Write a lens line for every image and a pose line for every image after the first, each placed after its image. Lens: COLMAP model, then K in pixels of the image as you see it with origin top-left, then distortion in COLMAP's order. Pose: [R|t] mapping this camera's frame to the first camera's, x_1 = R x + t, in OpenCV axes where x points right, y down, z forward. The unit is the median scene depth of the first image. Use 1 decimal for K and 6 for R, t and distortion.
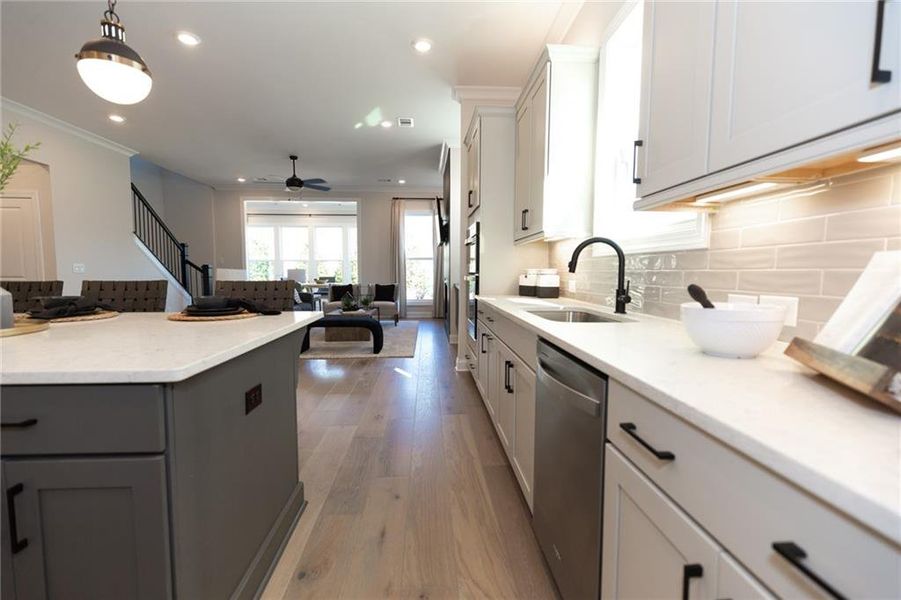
lens RADIAL K [[401.2, 0, 449.4], [0, 401.2, 299.1], [0, 0, 1]] dist [0.001390, 0.000103]
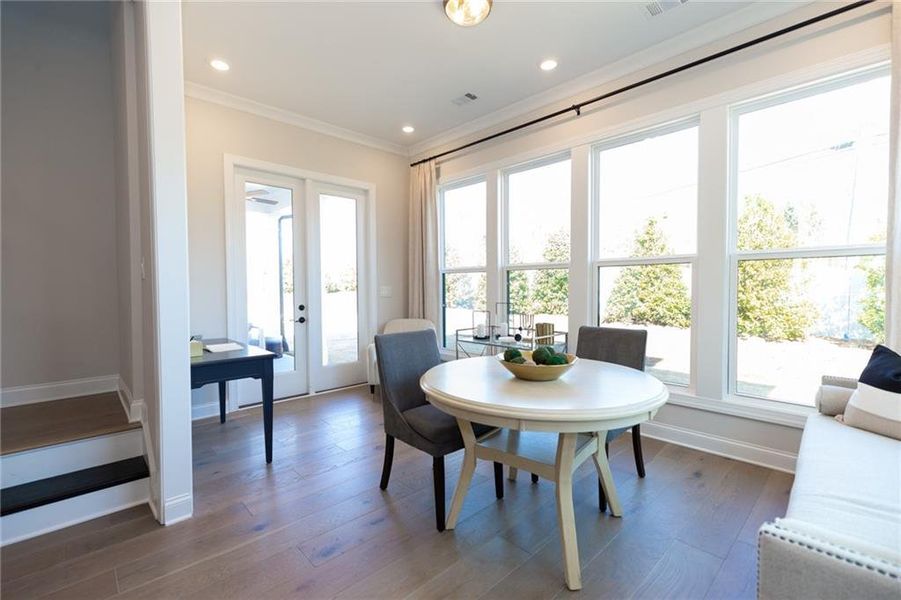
lens RADIAL K [[401.2, 0, 449.4], [0, 401.2, 299.1], [0, 0, 1]] dist [0.001390, 0.000103]
pose [[0.648098, 0.008111, -0.761514, -0.332031], [-0.043397, 0.998712, -0.026296, -0.109739], [0.760320, 0.050089, 0.647615, 1.353848]]
